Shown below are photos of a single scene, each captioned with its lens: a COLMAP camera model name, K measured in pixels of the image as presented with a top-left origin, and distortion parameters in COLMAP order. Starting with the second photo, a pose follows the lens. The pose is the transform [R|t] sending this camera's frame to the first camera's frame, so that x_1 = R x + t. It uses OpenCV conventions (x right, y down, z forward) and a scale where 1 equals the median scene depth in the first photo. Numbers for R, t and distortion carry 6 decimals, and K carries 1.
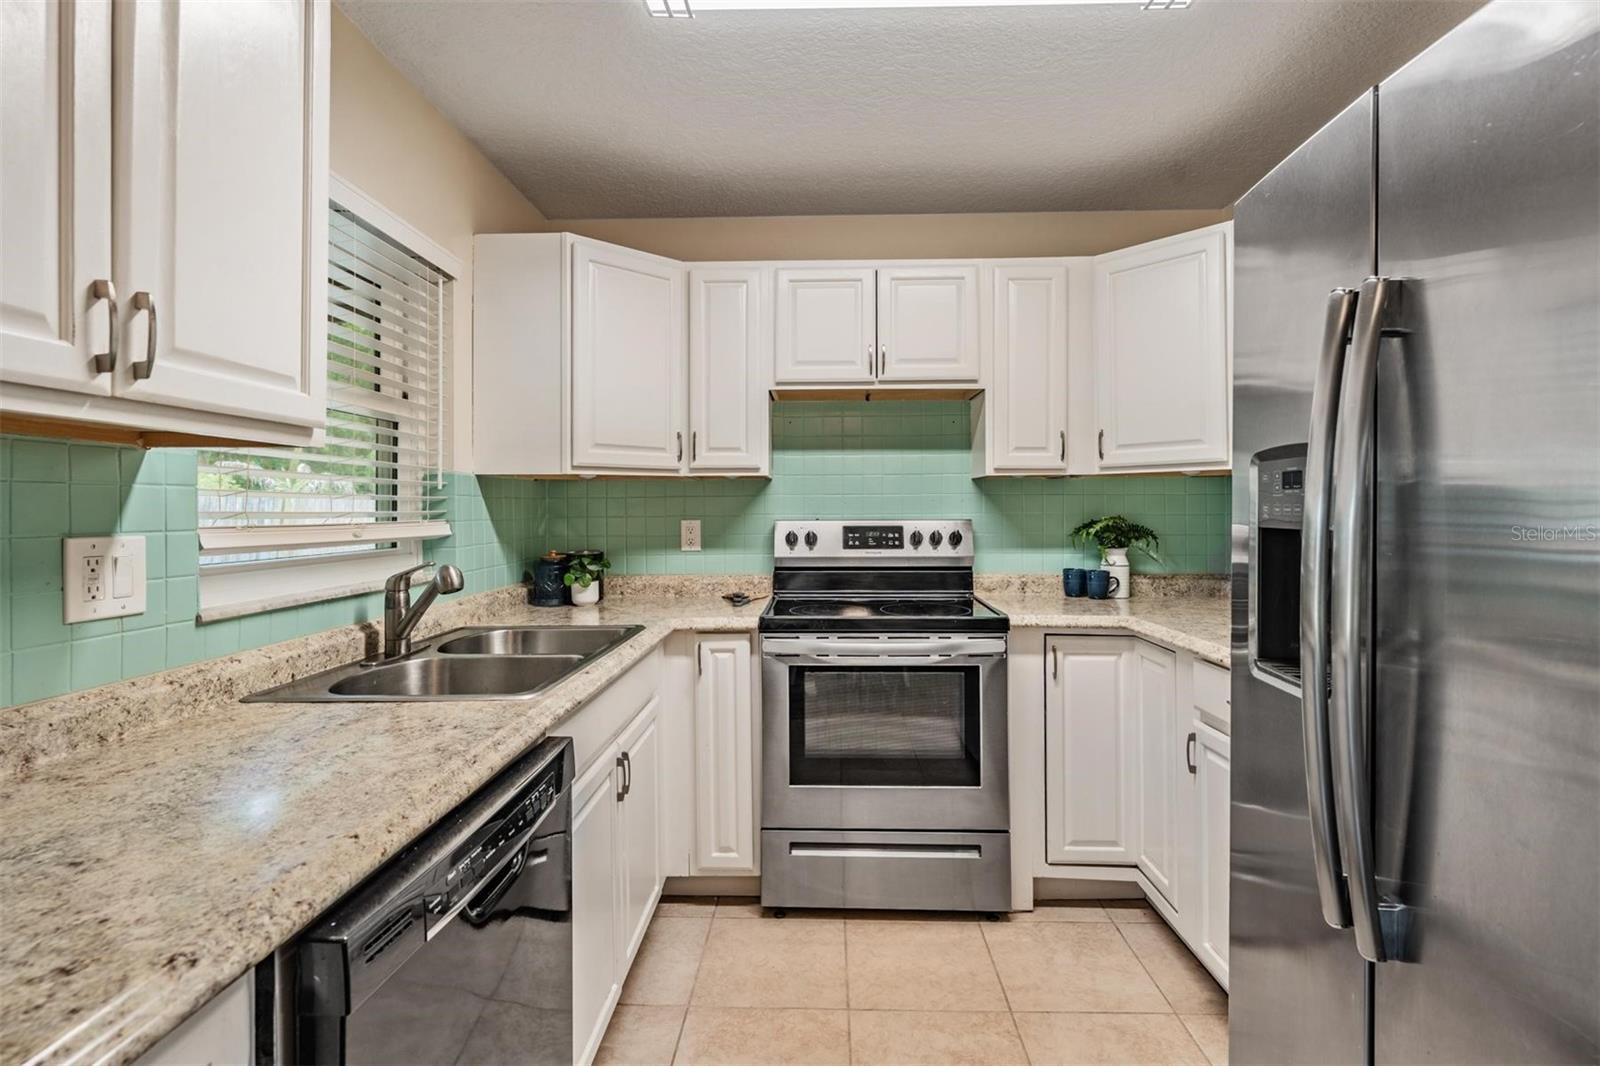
lens RADIAL K [[734.1, 0, 801.8], [0, 734.1, 505.6], [0, 0, 1]] dist [0.005895, -0.001106]
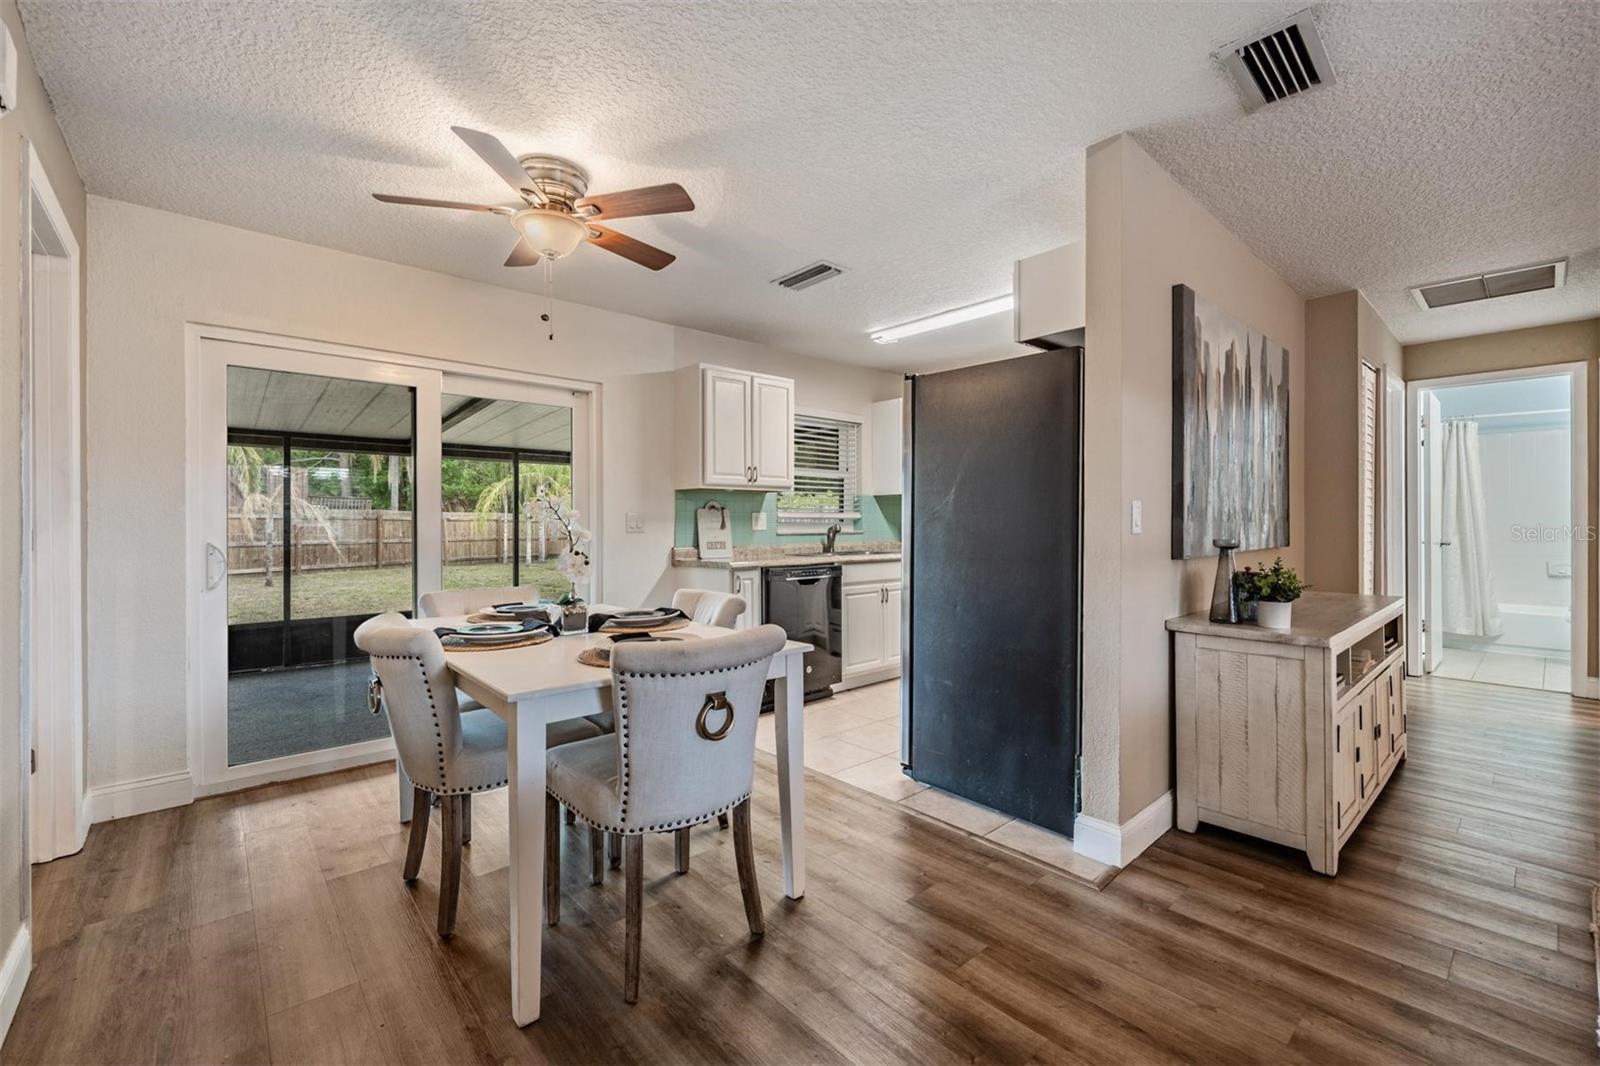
lens RADIAL K [[684.7, 0, 794.1], [0, 684.7, 521.1], [0, 0, 1]] dist [0.002627, -0.000050]
pose [[0.677121, -0.000292, -0.735872, 1.180251], [0.005471, 0.999974, 0.004637, 0.037689], [0.735852, -0.007166, 0.677105, -0.870055]]
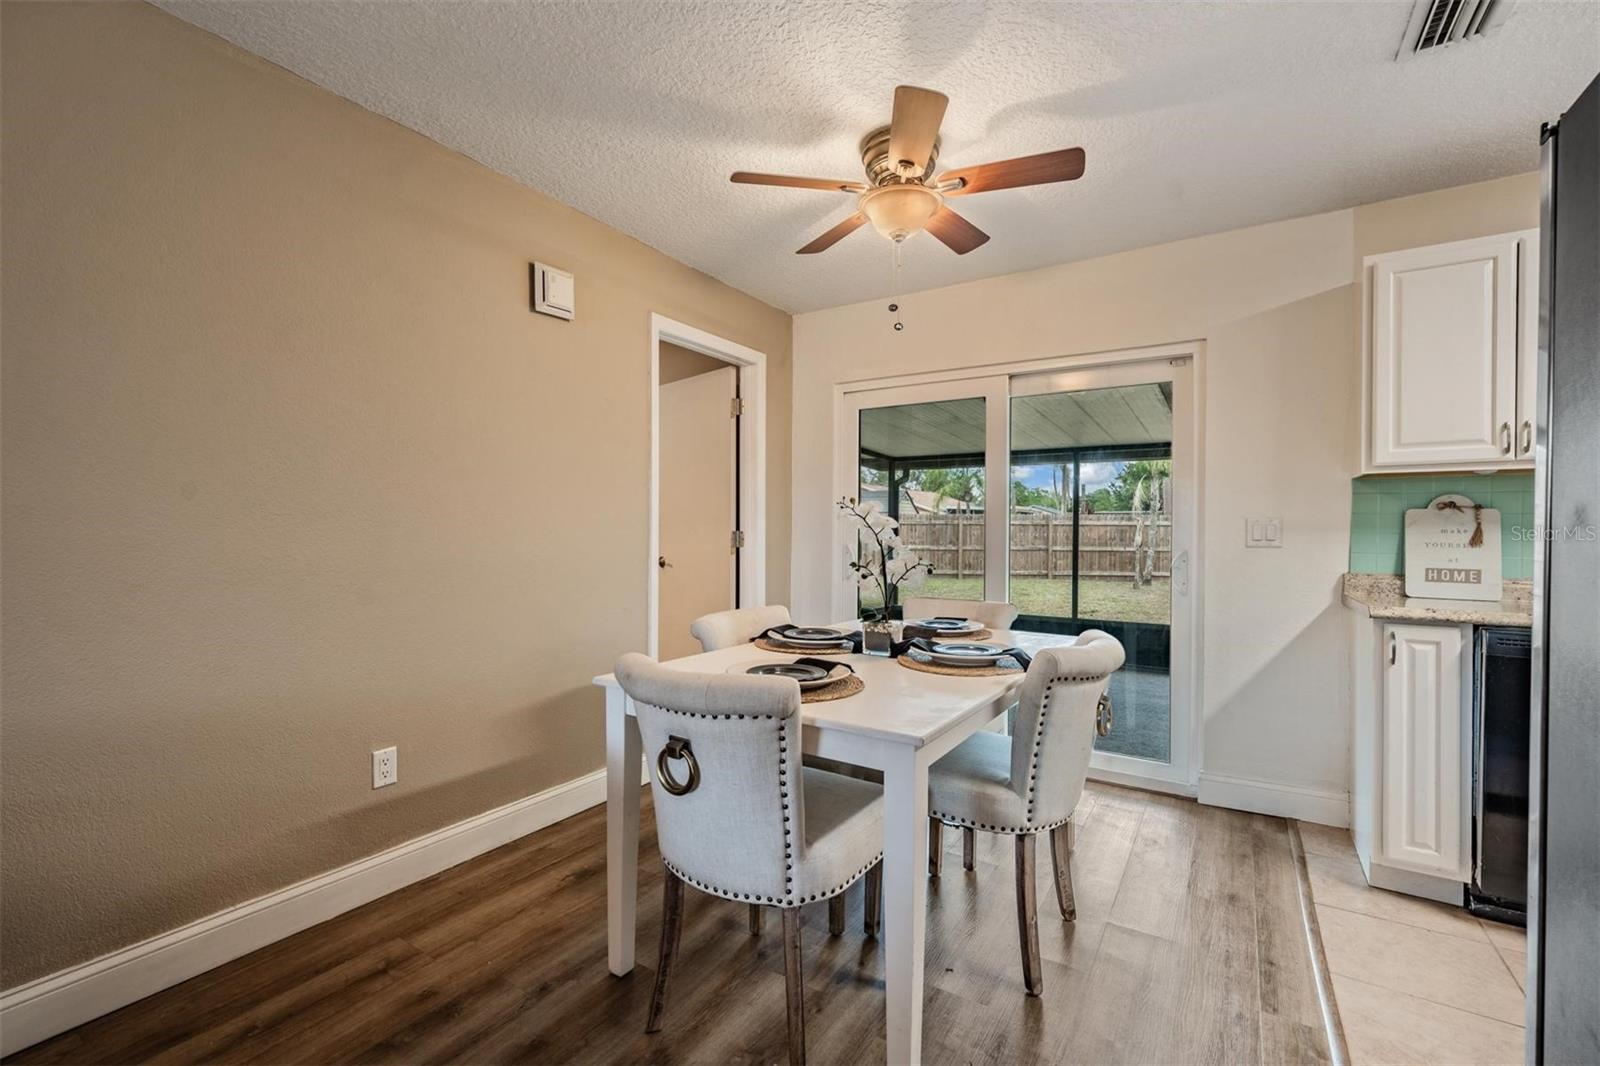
lens RADIAL K [[684.7, 0, 795.7], [0, 684.7, 532.1], [0, 0, 1]] dist [0.002627, -0.000050]
pose [[-0.512430, 0.003750, -0.858721, 1.028524], [0.003691, 0.999991, 0.002165, 0.041999], [0.858721, -0.002060, -0.512439, -0.015063]]
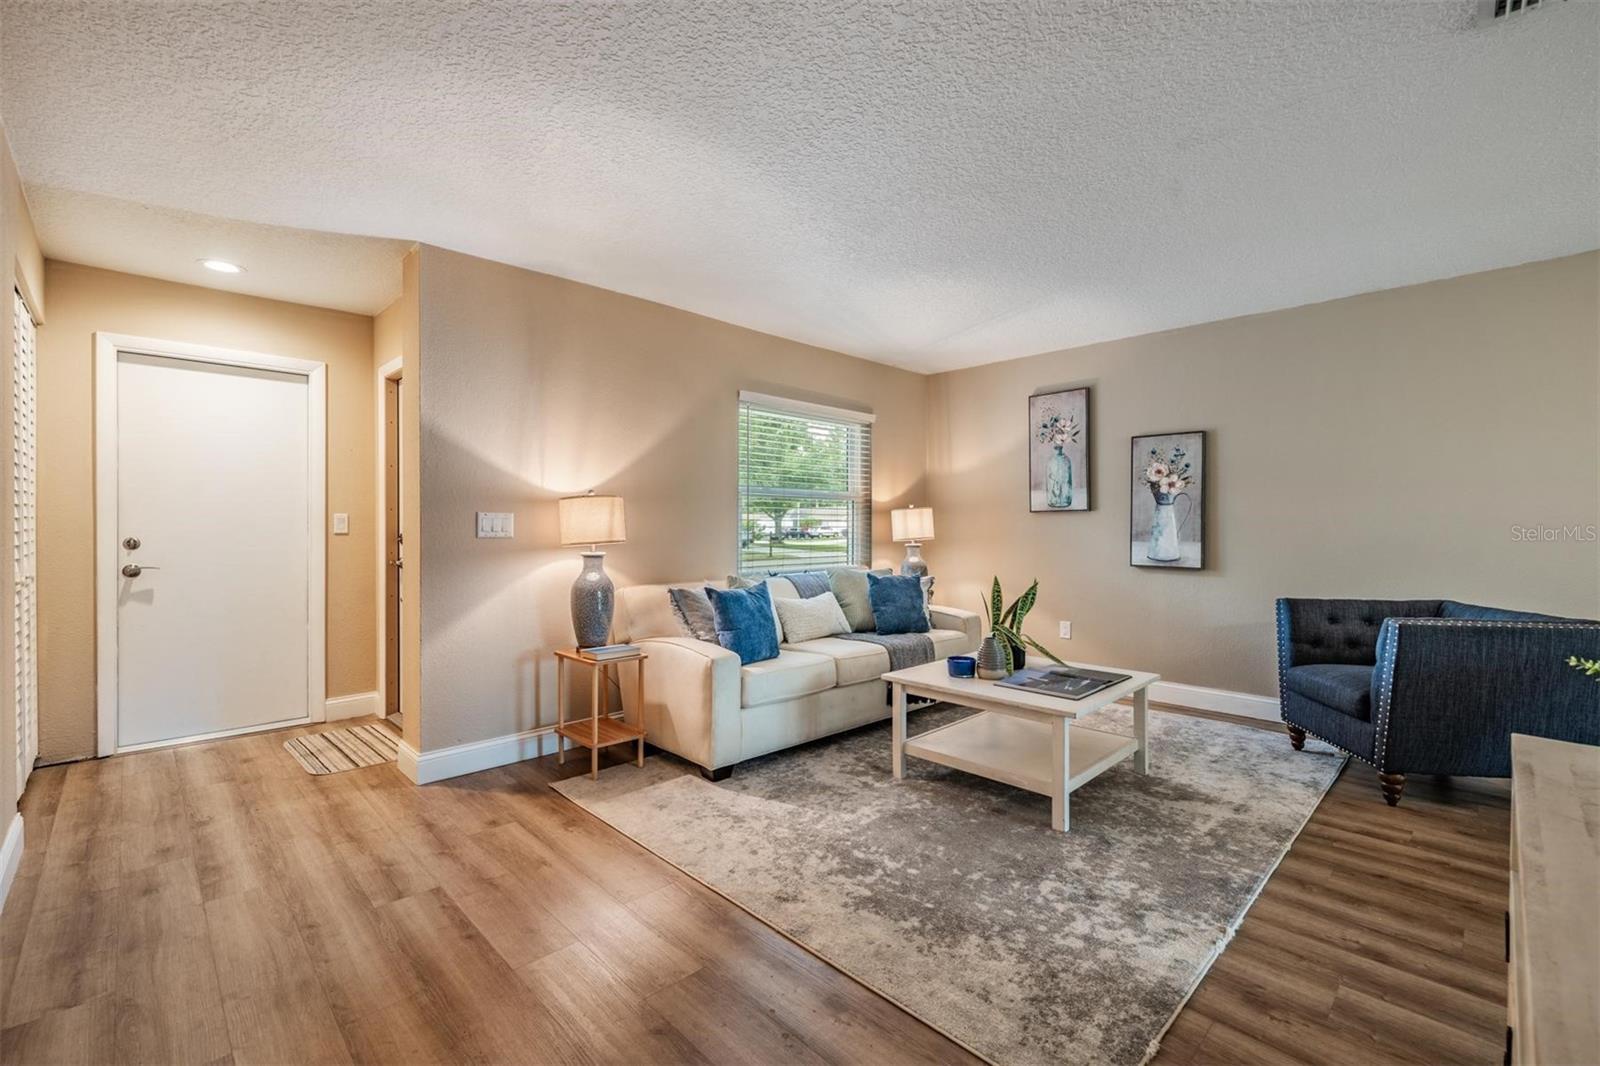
lens RADIAL K [[684.7, 0, 807.2], [0, 684.7, 535.4], [0, 0, 1]] dist [0.002627, -0.000050]
pose [[-0.733139, -0.009163, 0.680018, 1.030746], [-0.005006, 0.999955, 0.008077, 0.049196], [-0.680061, 0.002517, -0.733151, 1.151010]]
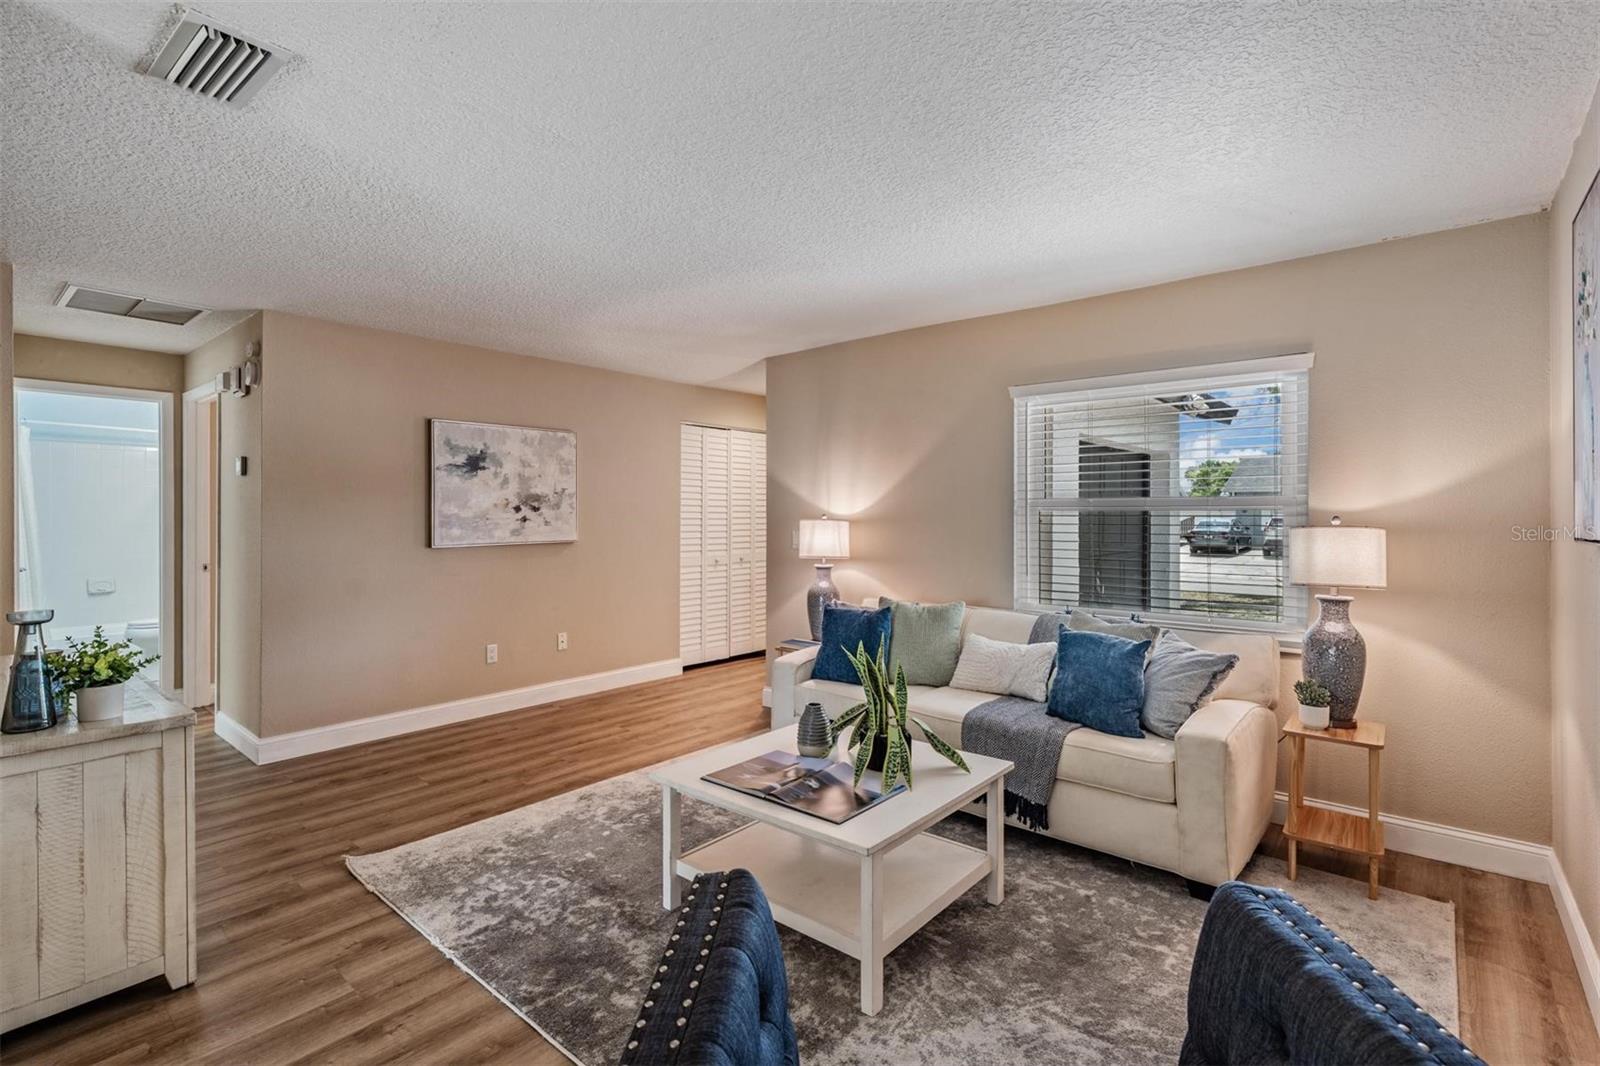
lens RADIAL K [[769.8, 0, 787.1], [0, 769.8, 513.3], [0, 0, 1]] dist [0.004334, -0.000013]
pose [[0.629183, 0.002011, 0.777254, 0.699145], [-0.008815, 0.999951, 0.004548, -0.050057], [-0.777207, -0.009713, 0.629170, -0.844388]]
